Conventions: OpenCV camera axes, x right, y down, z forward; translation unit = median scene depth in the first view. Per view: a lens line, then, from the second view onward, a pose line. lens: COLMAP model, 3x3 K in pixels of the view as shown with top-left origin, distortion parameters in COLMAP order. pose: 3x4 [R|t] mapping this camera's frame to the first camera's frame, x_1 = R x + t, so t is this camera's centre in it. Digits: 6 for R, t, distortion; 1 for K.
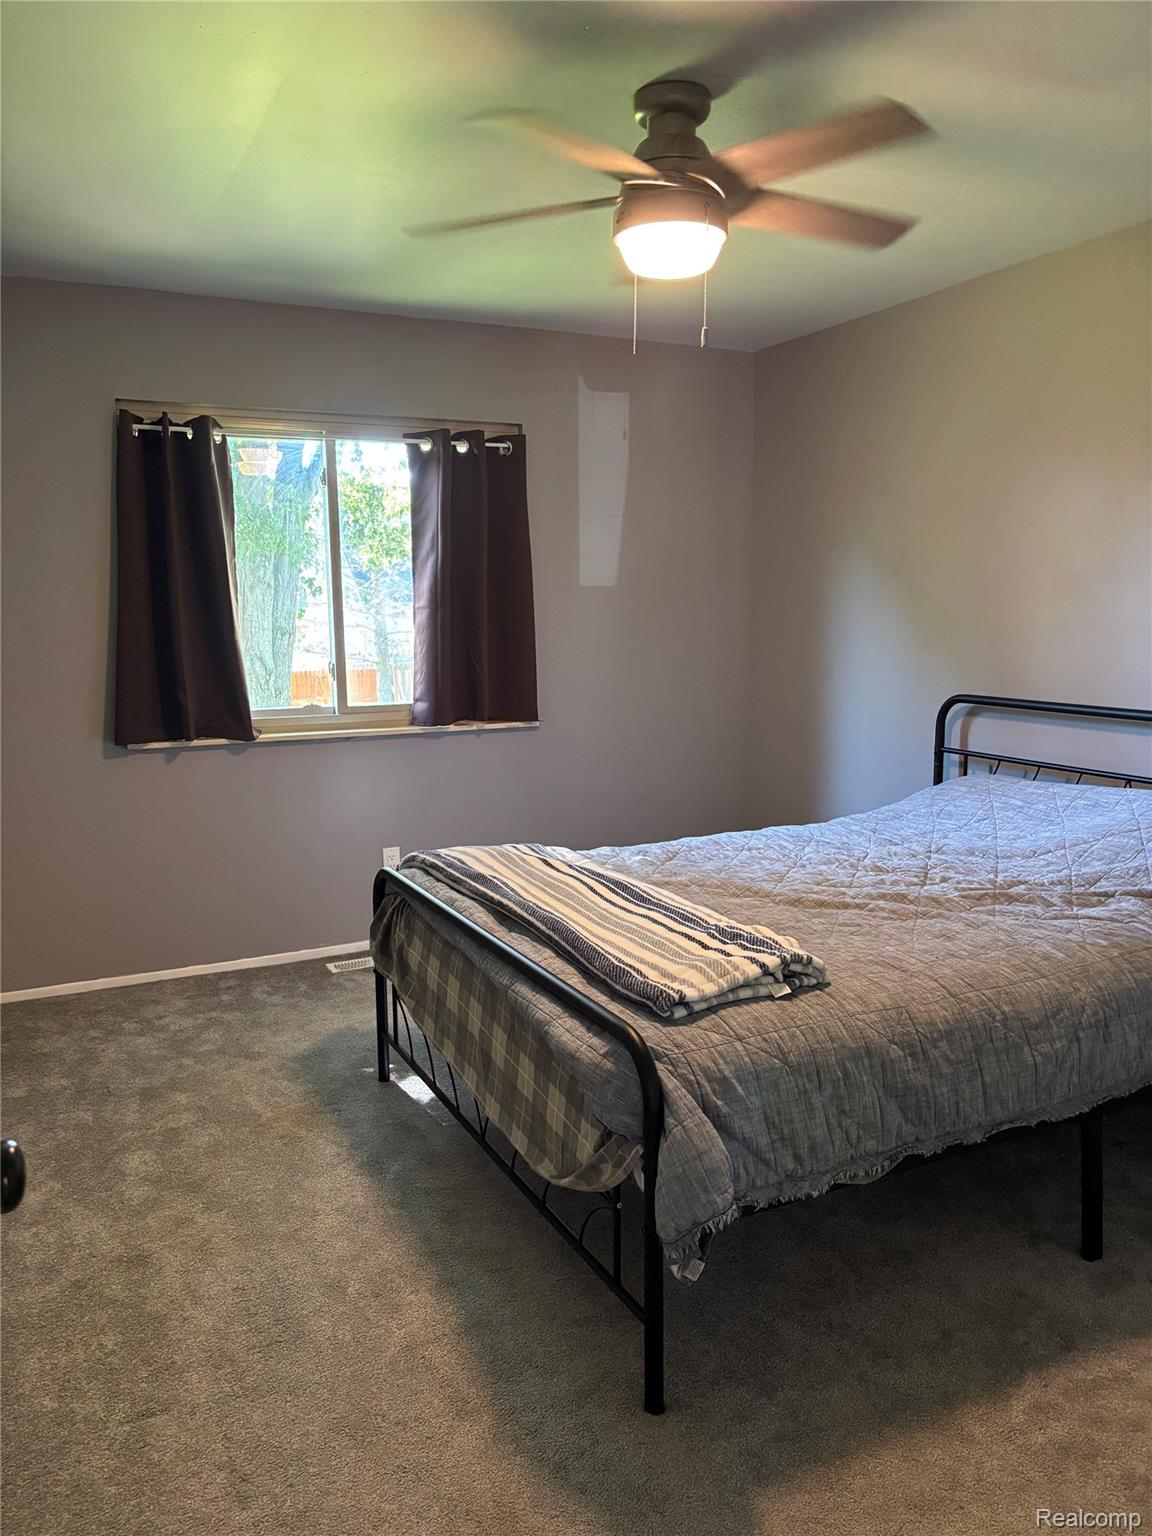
lens RADIAL K [[1152.4, 0, 576.5], [0, 1152.4, 772.7], [0, 0, 1]] dist [0.056012, -0.062470]
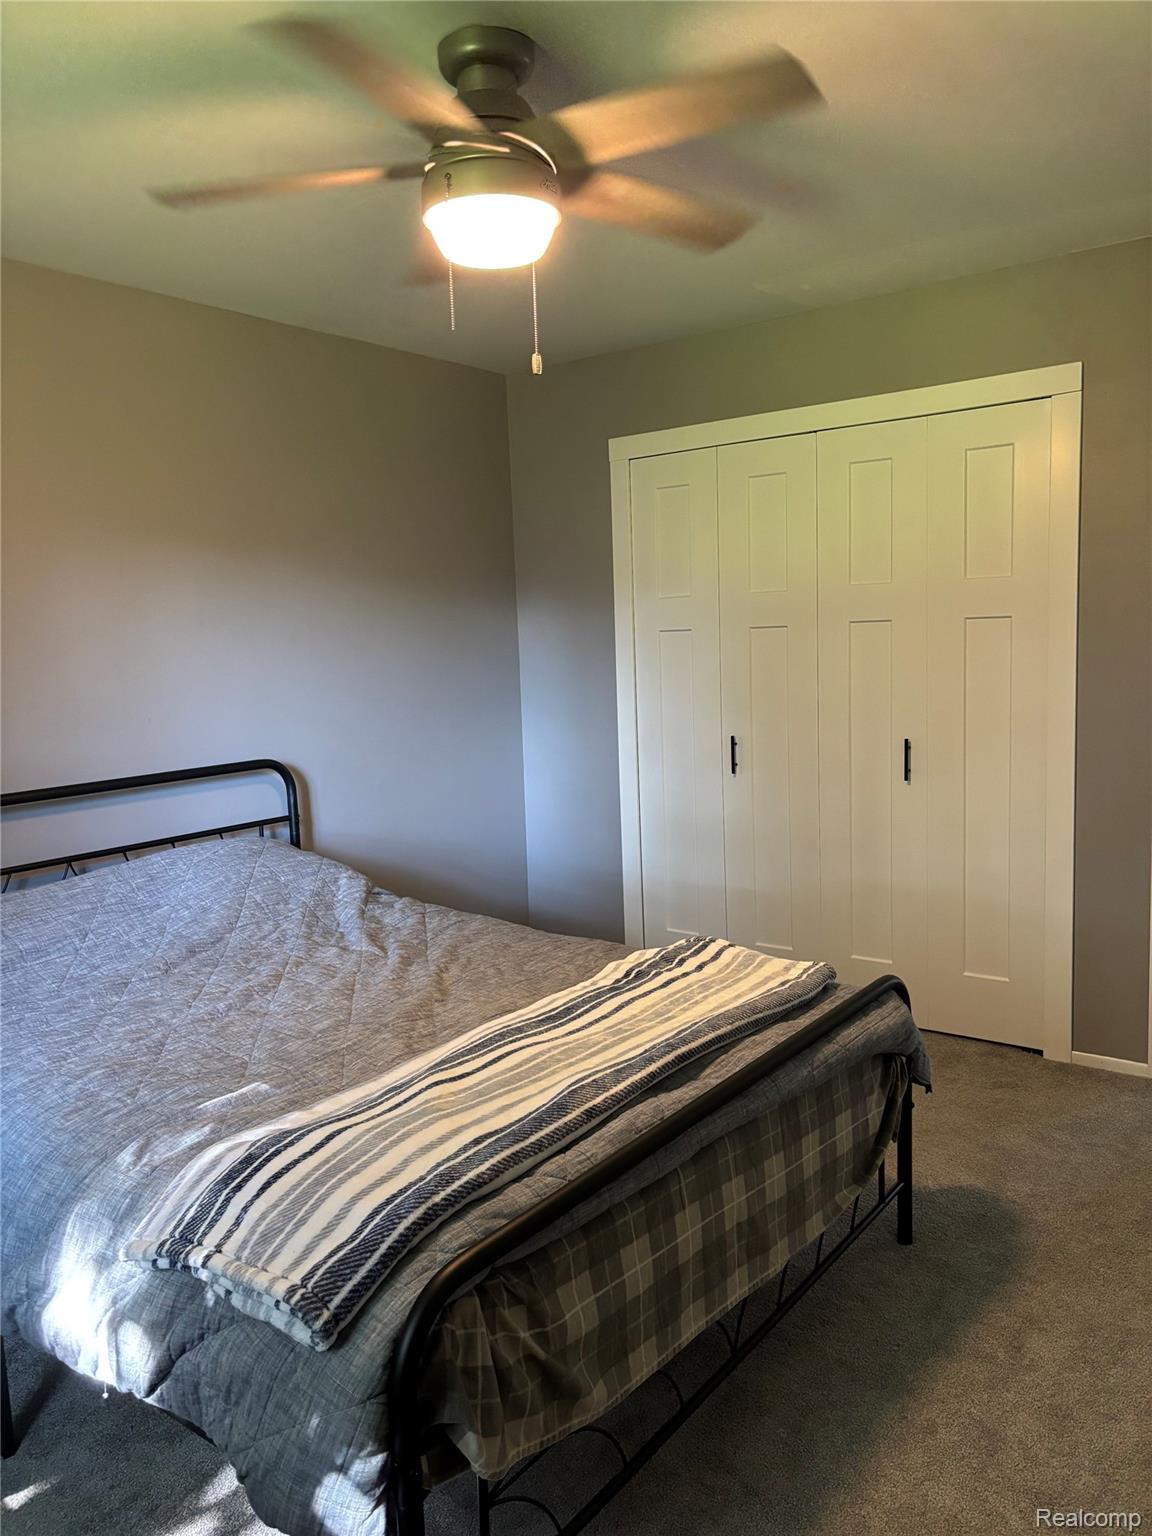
lens RADIAL K [[1152.4, 0, 576.5], [0, 1152.4, 772.7], [0, 0, 1]] dist [0.056012, -0.062470]
pose [[-0.436918, -0.078732, 0.896049, -0.652946], [0.180904, 0.968117, 0.173274, -0.188502], [-0.881122, 0.237806, -0.408745, 1.292075]]
